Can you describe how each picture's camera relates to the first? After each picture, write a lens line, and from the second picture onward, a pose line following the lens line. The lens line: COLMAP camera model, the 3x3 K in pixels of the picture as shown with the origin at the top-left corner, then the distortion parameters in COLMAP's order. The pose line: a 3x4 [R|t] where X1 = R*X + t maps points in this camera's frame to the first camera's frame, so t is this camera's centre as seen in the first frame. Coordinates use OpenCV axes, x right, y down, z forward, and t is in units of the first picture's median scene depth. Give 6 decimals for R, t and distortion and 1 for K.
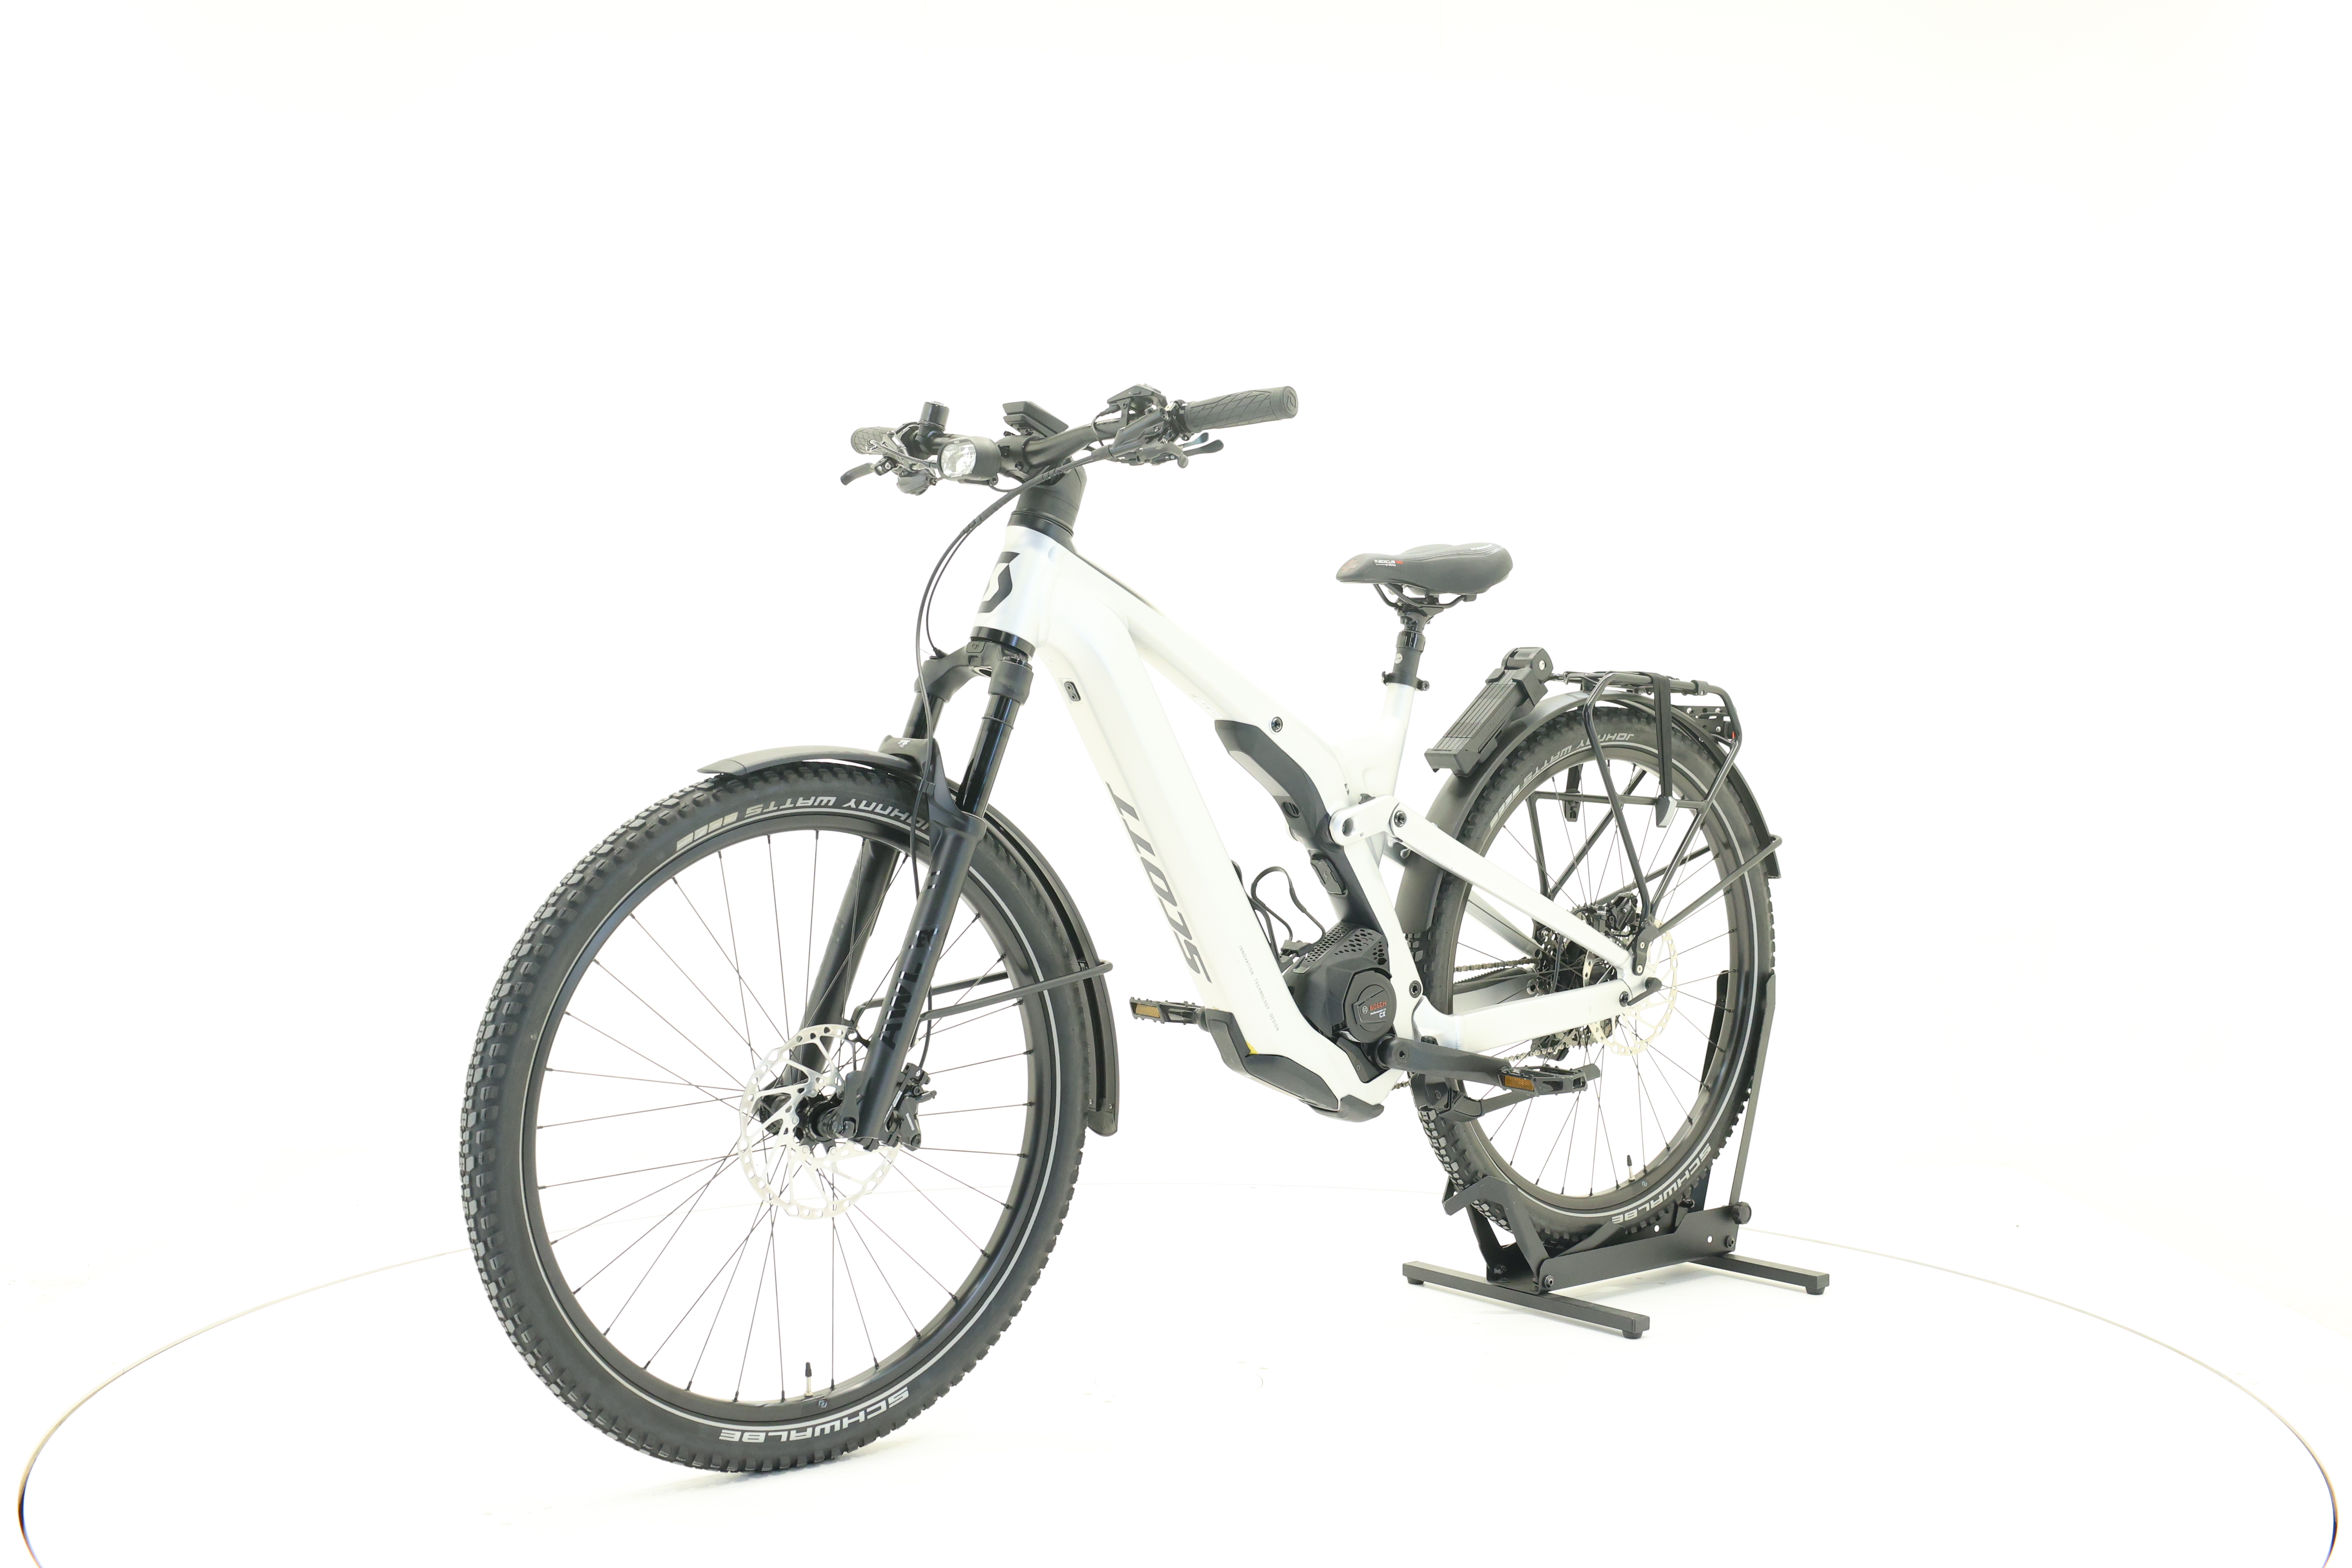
lens RADIAL K [[2514.7, 0, 1186.9], [0, 2514.7, 785.4], [0, 0, 1]] dist [0.002458, 0.000000]
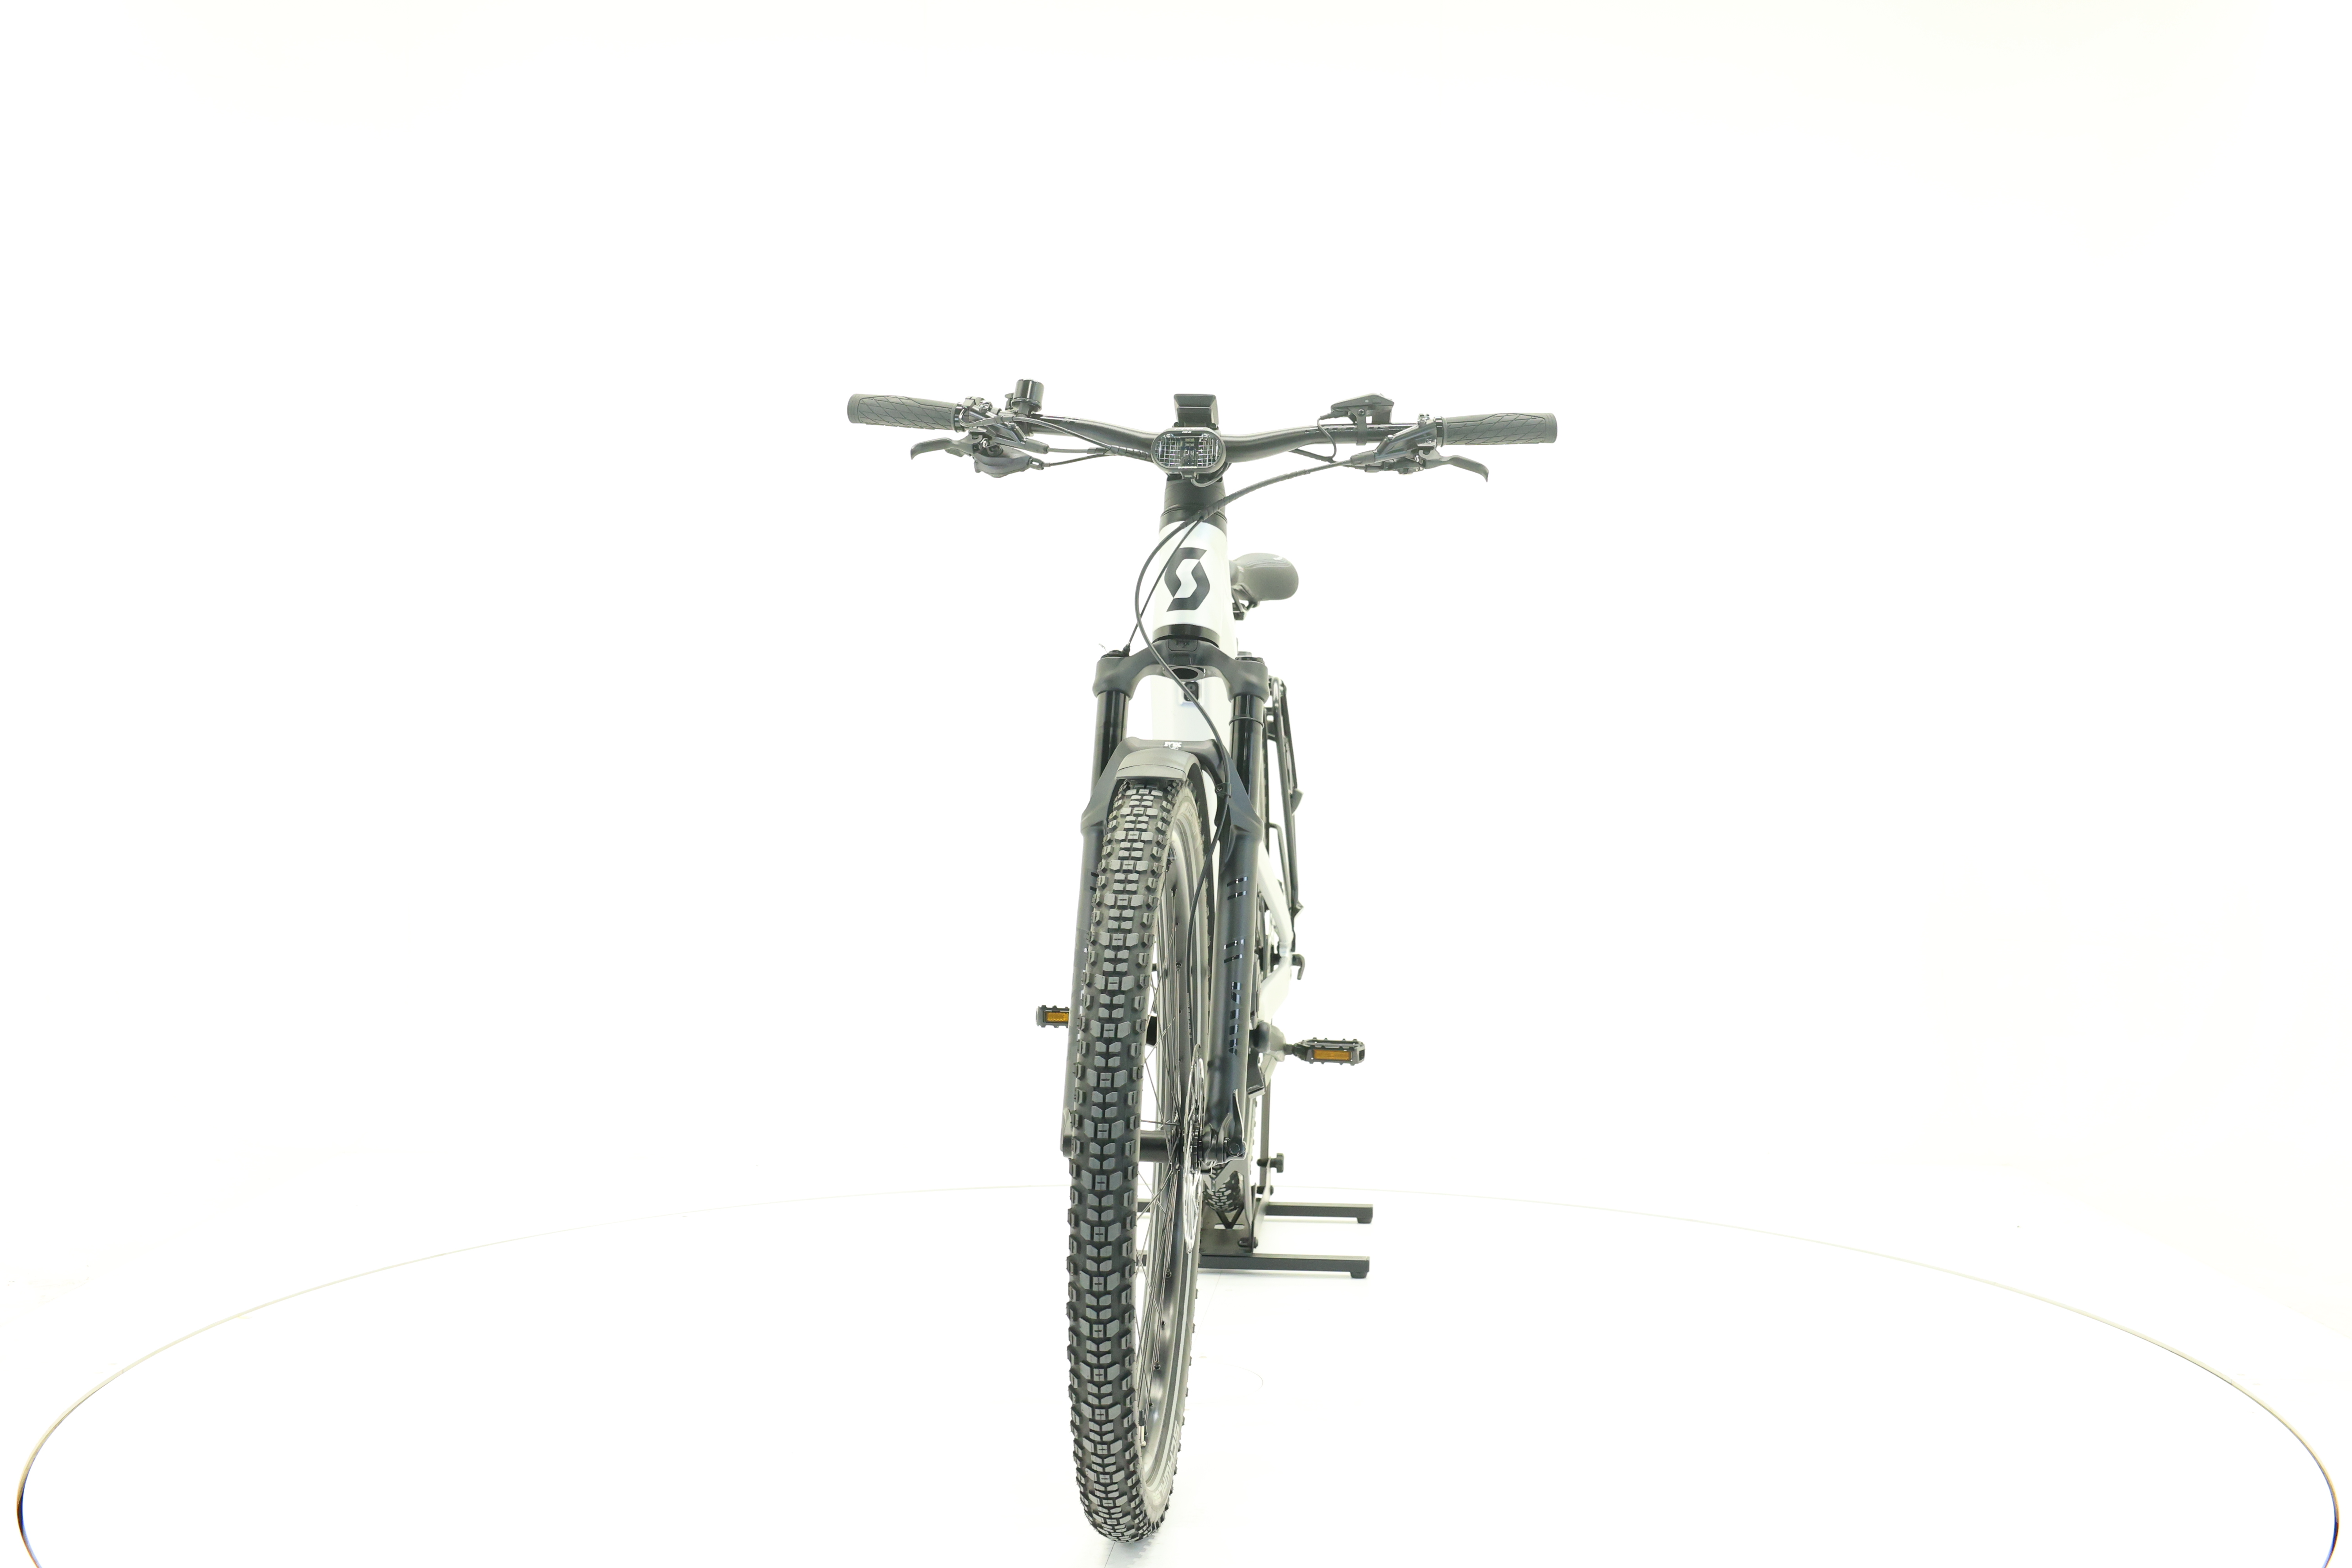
lens RADIAL K [[2508.9, 0, 1174.8], [0, 2508.9, 788.1], [0, 0, 1]] dist [-0.008870, 0.000000]
pose [[0.703733, -0.019263, 0.710204, -0.718631], [0.015256, 0.999812, 0.012001, -0.011059], [-0.710301, 0.002389, 0.703894, 0.303308]]
